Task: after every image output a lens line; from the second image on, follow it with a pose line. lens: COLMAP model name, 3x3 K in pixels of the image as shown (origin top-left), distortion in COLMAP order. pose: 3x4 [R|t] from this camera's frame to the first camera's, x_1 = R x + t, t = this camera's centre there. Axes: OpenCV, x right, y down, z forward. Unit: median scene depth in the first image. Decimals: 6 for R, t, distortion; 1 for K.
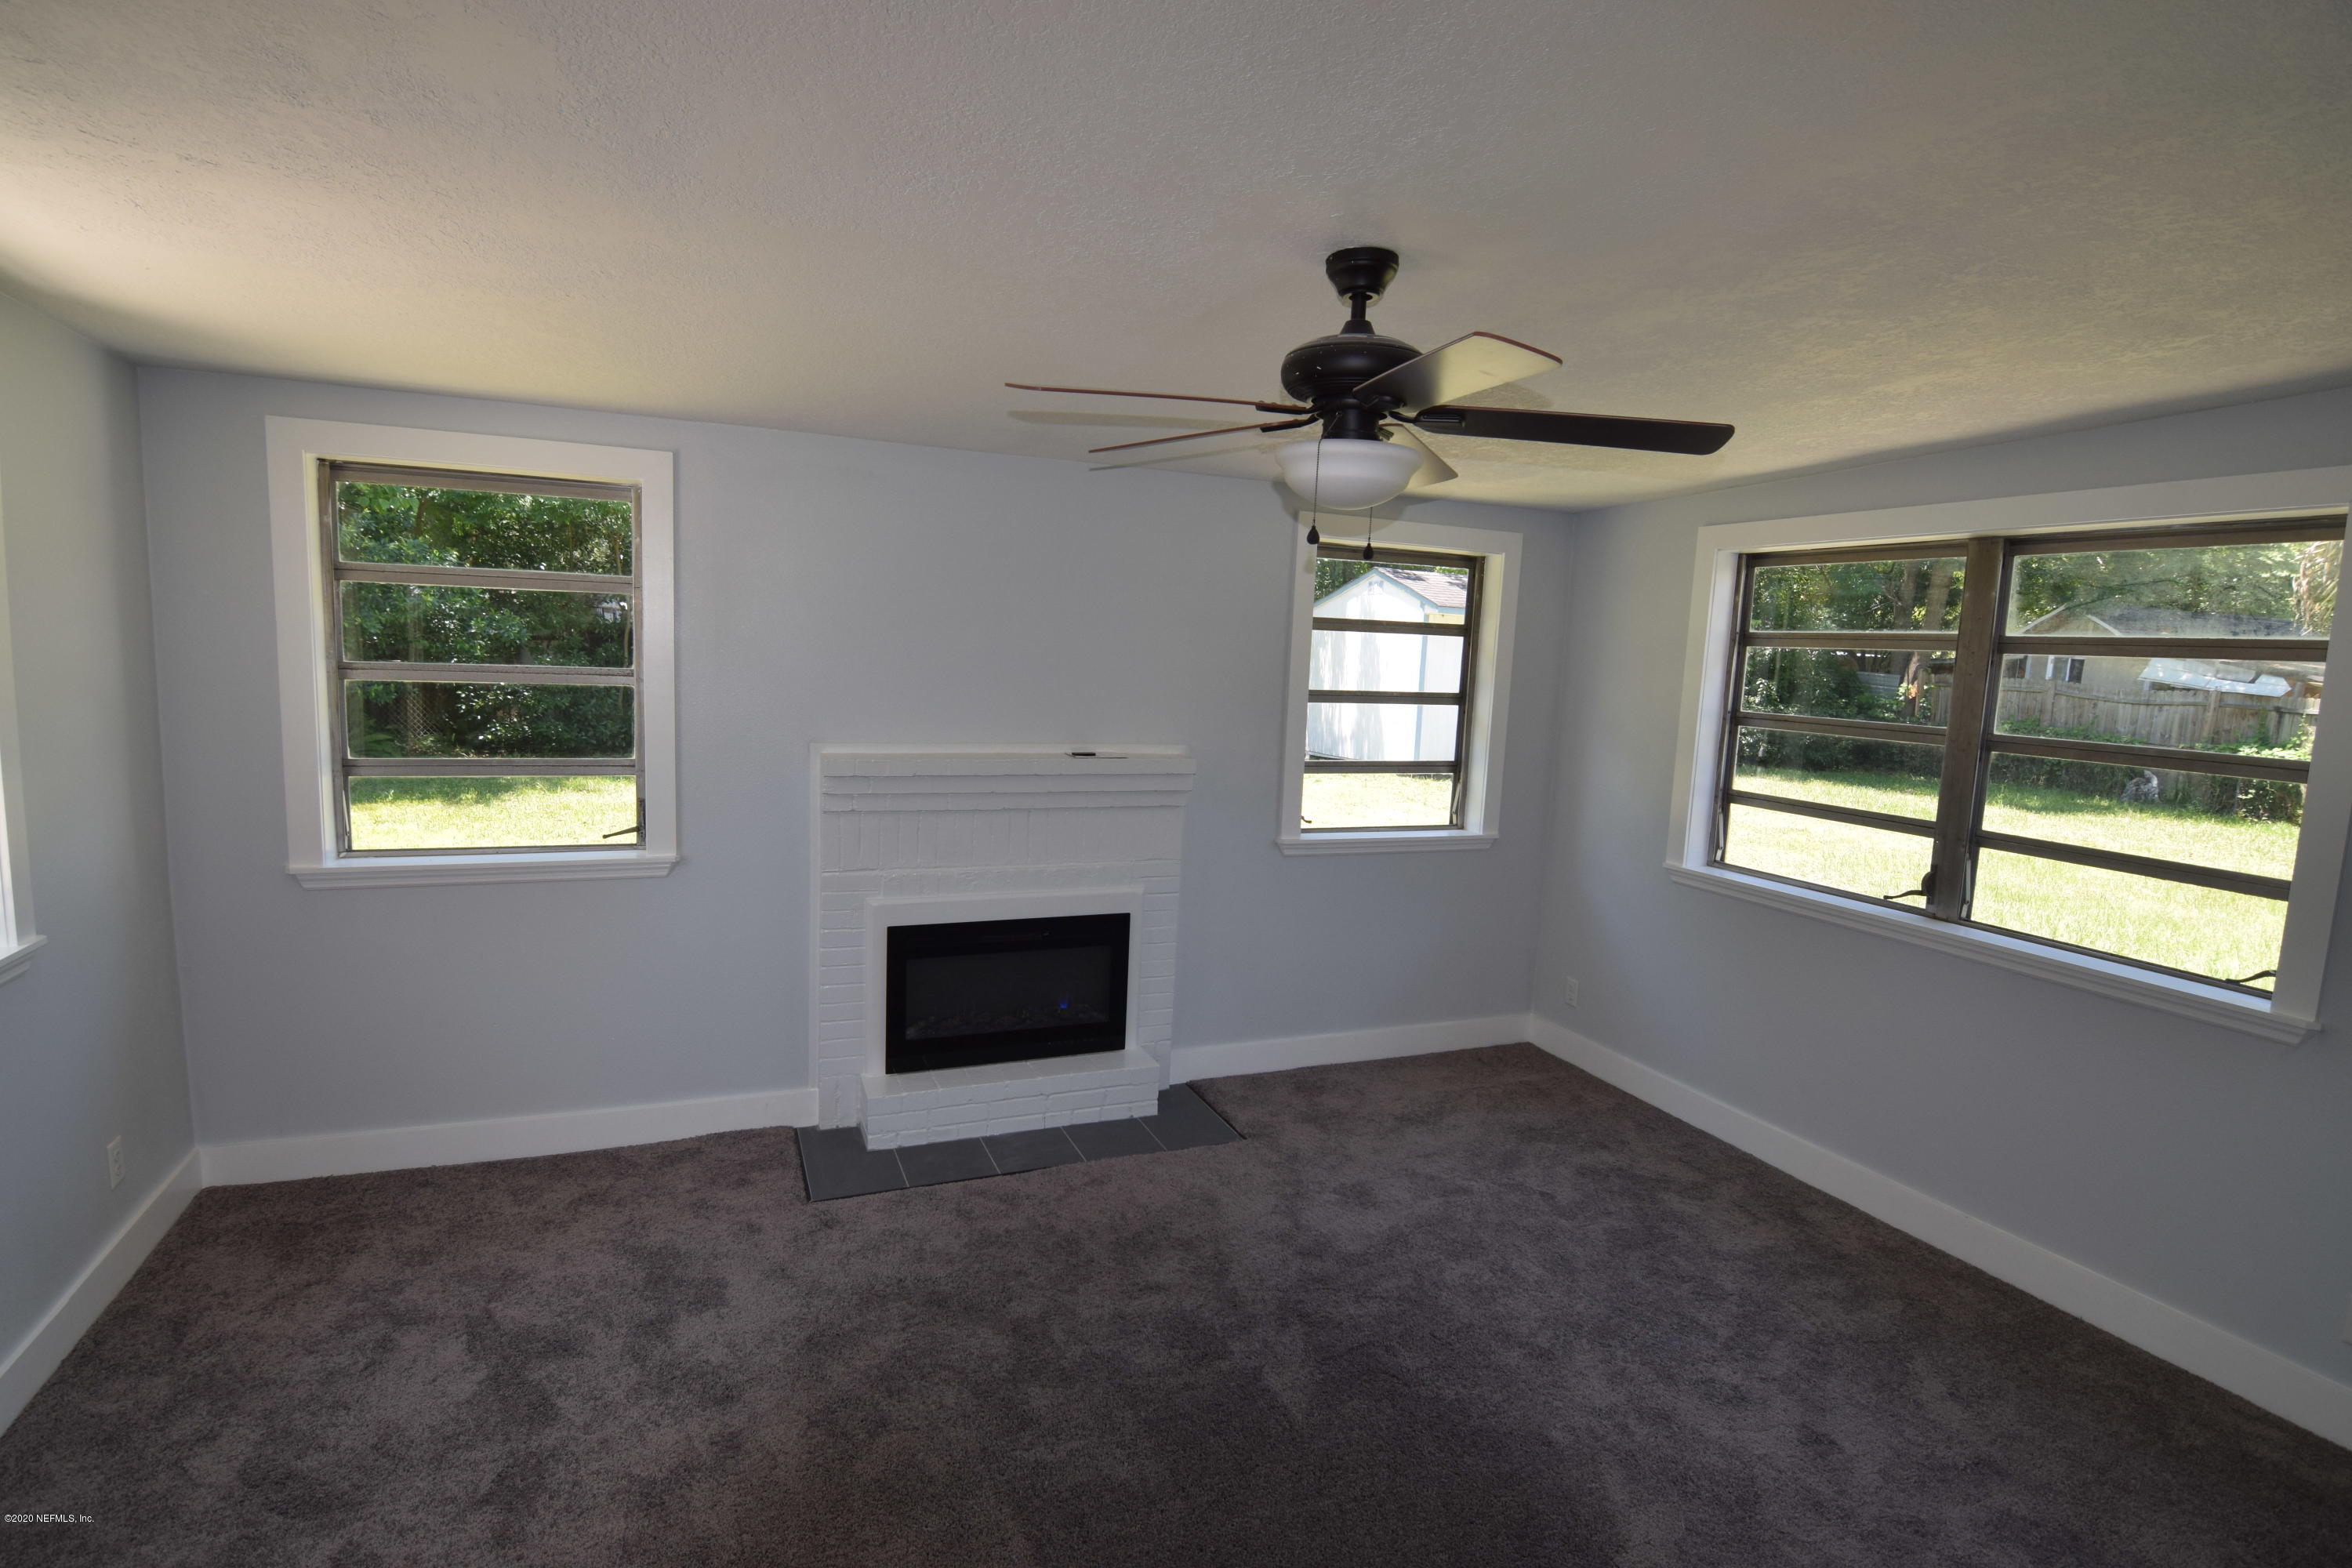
lens RADIAL K [[1142.2, 0, 1172.7], [0, 1142.2, 781.2], [0, 0, 1]] dist [-0.012634, -0.005765]
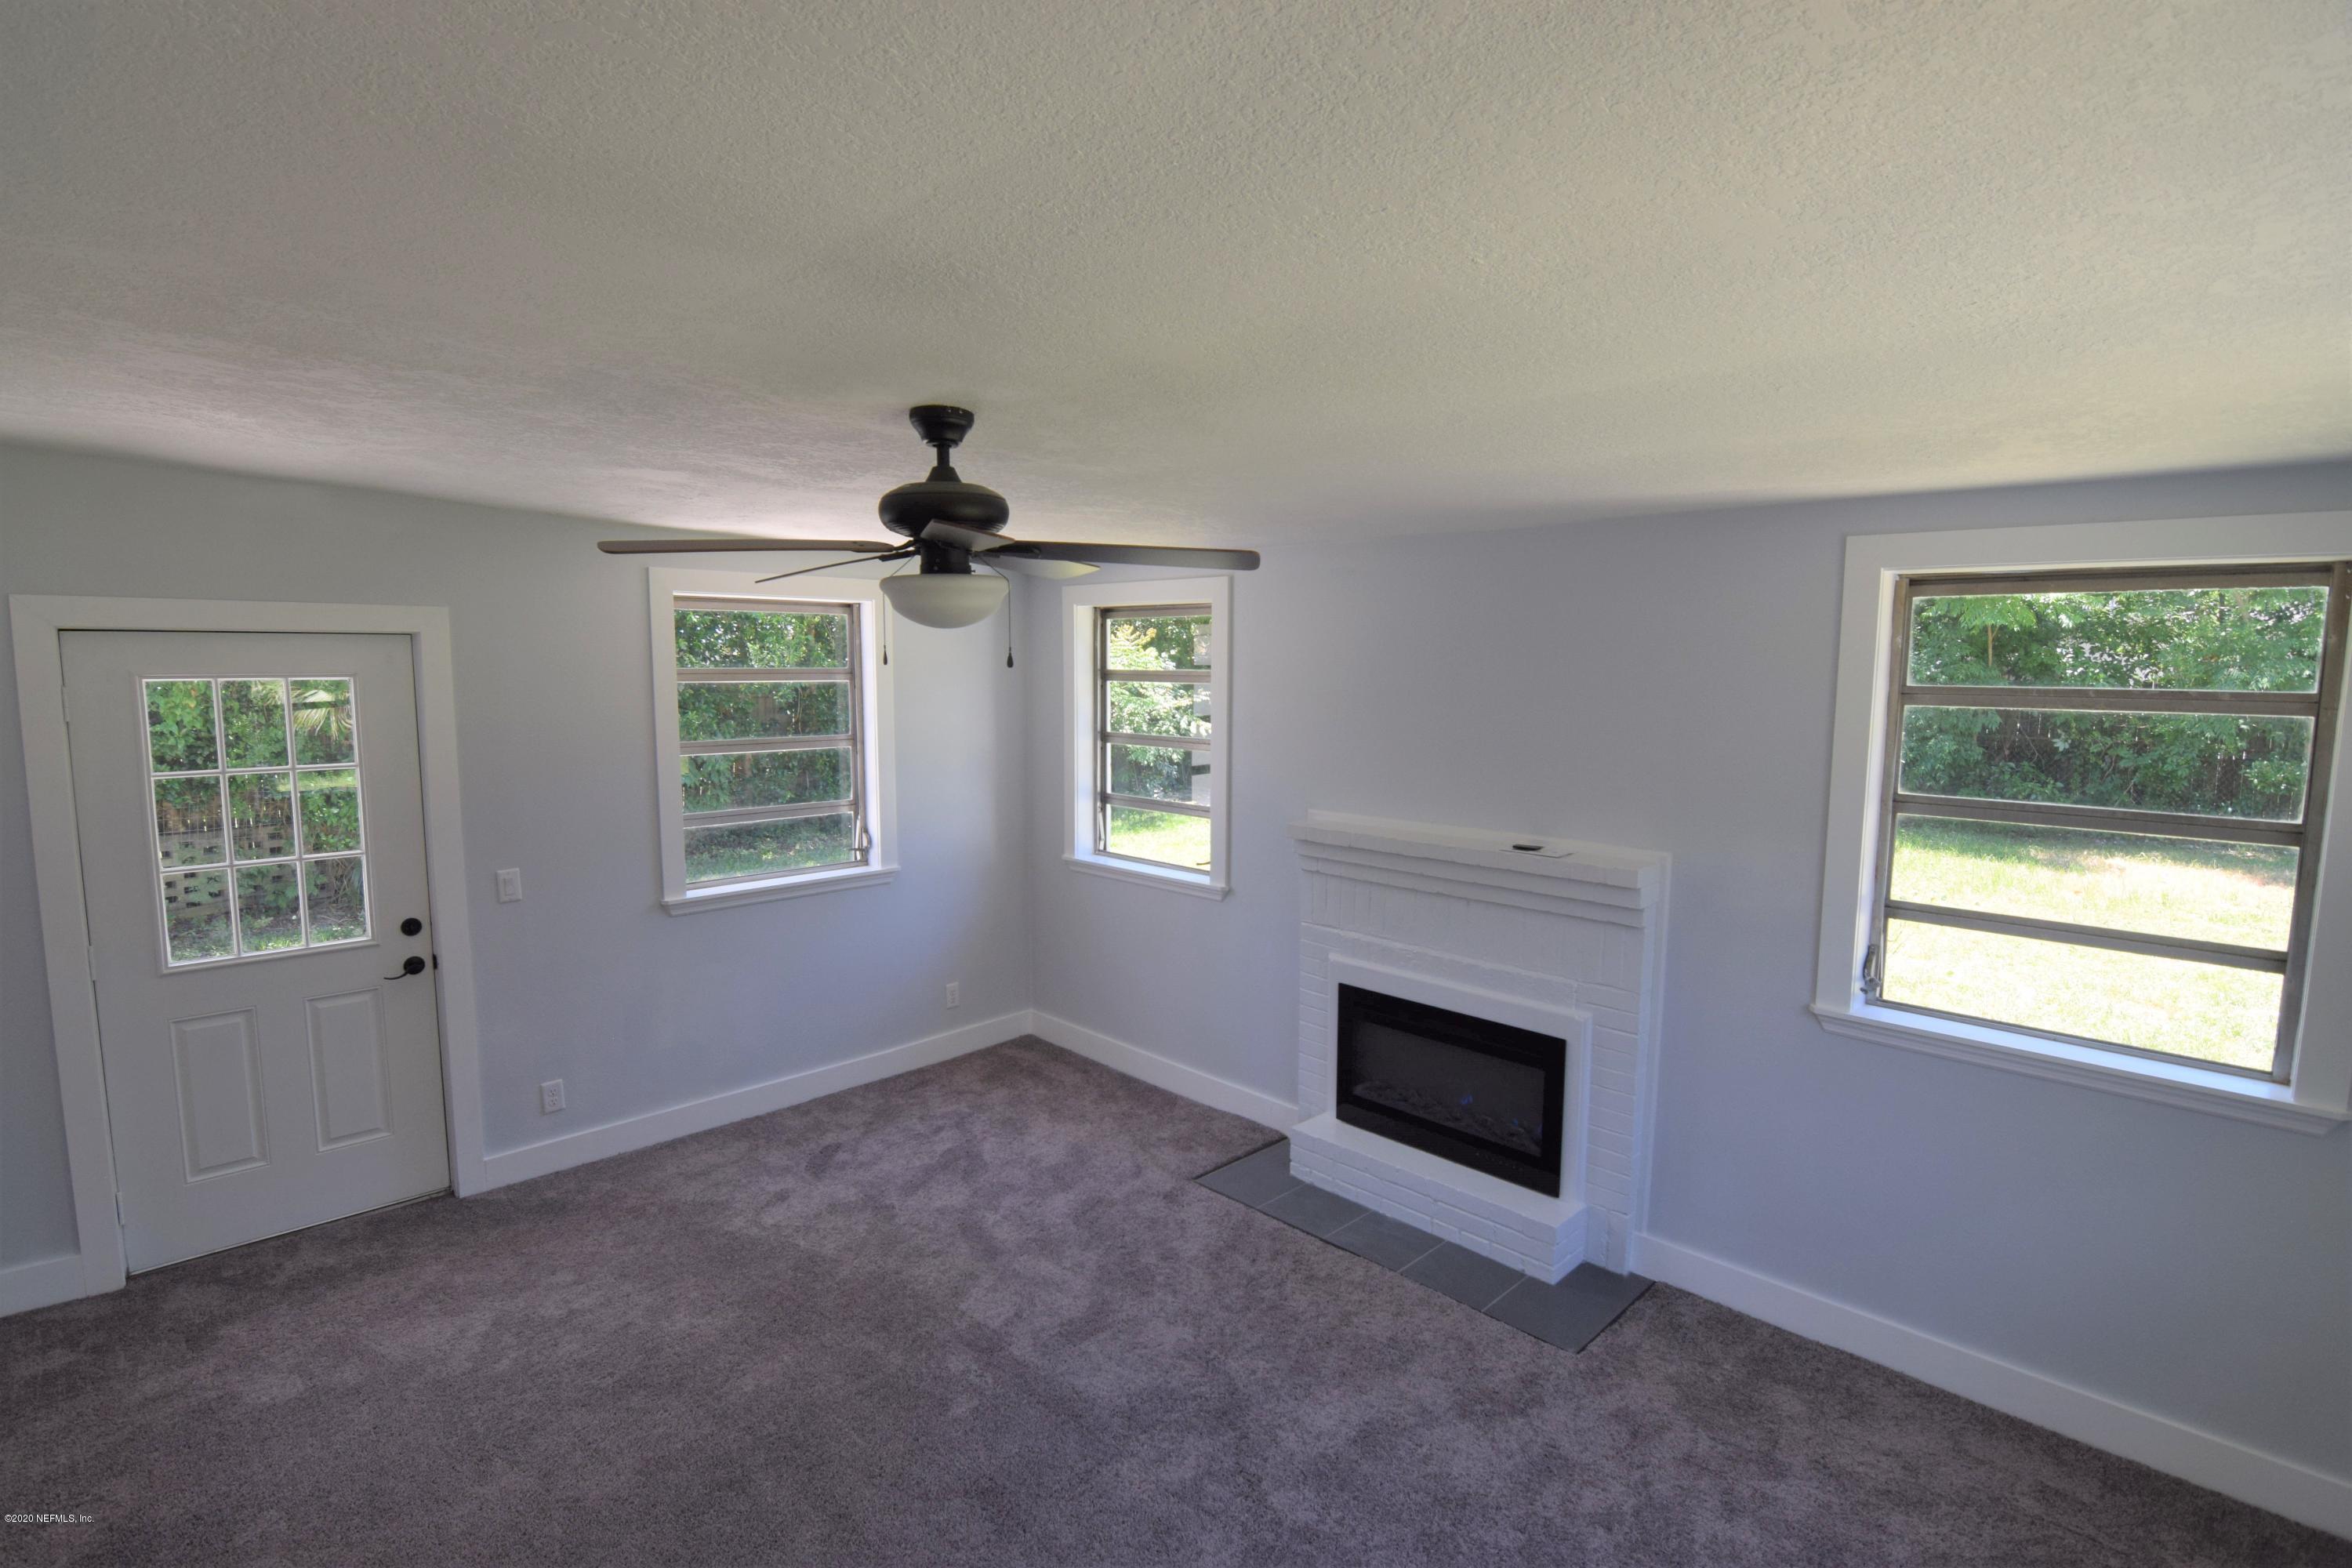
lens RADIAL K [[1142.2, 0, 1157.2], [0, 1142.2, 778.5], [0, 0, 1]] dist [-0.012634, -0.005765]
pose [[0.367133, 0.058686, -0.928315, 0.662856], [-0.101064, 0.994616, 0.022909, -0.071149], [0.924662, 0.085408, 0.371087, 0.404342]]
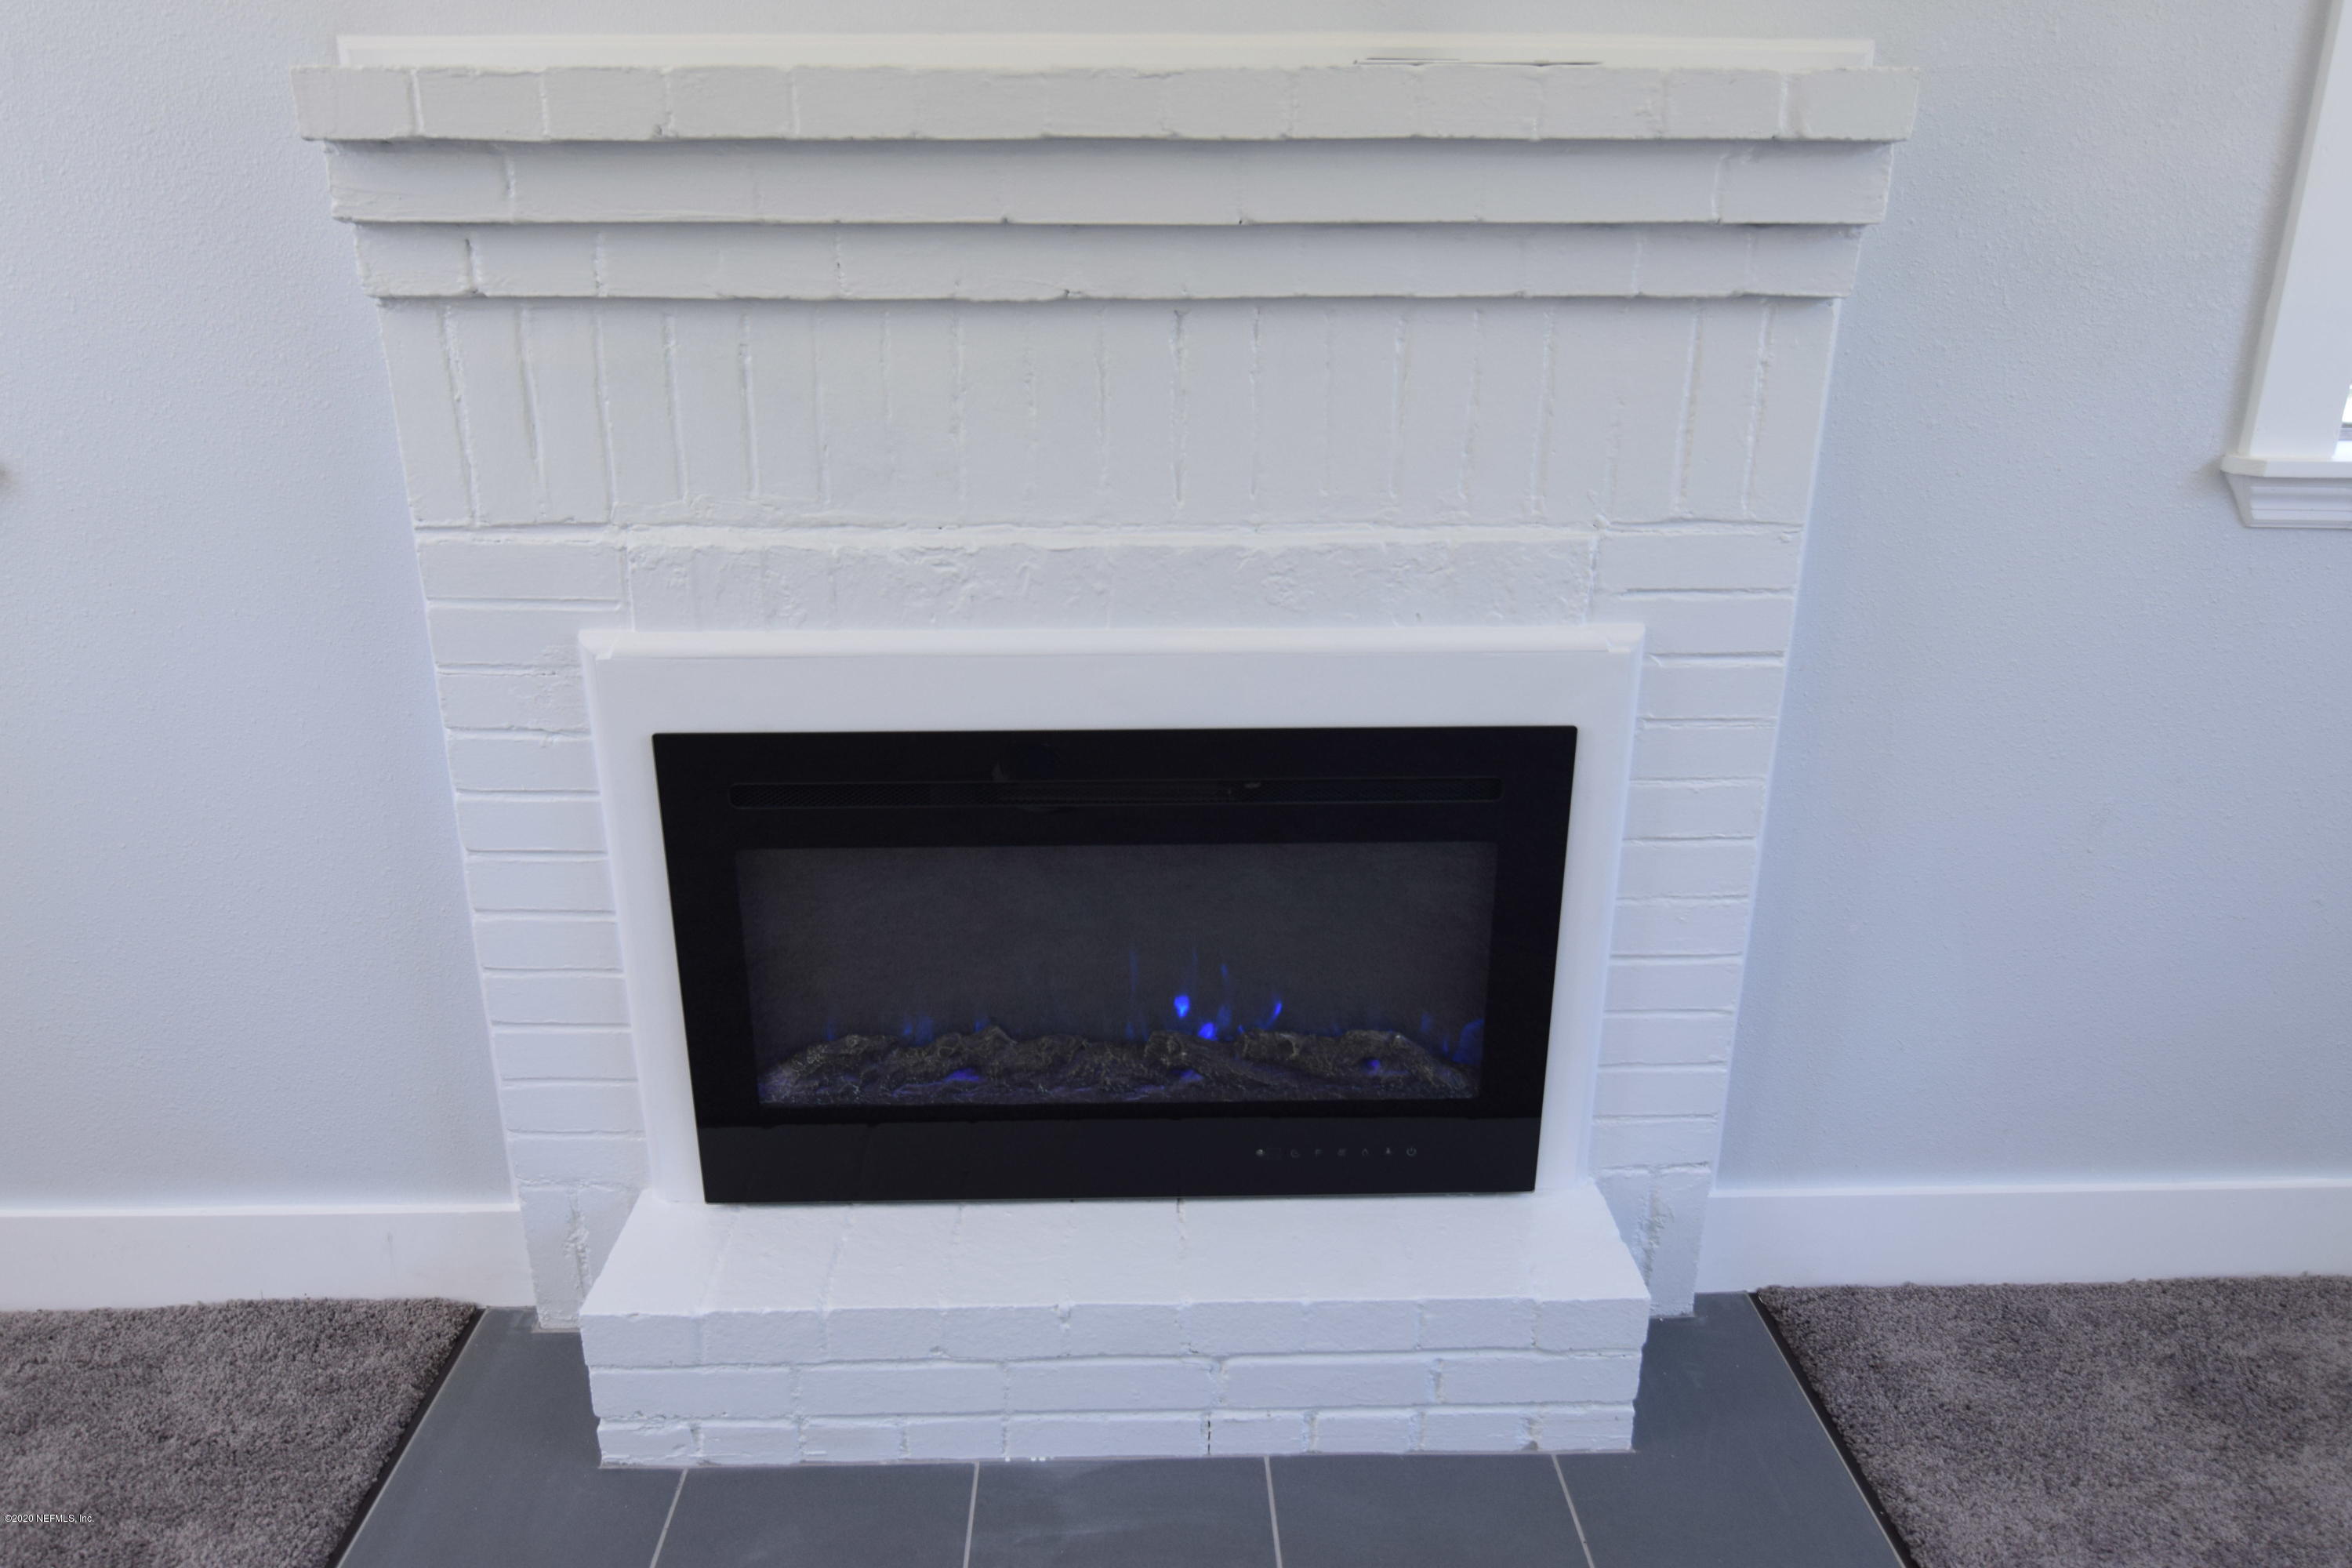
lens RADIAL K [[1598.4, 0, 1154.0], [0, 1598.4, 794.7], [0, 0, 1]] dist [0.000283, -0.002626]
pose [[0.930087, 0.086813, -0.356933, 0.004264], [-0.004579, 0.974338, 0.225045, 0.051721], [0.367310, -0.207677, 0.906617, 0.664850]]
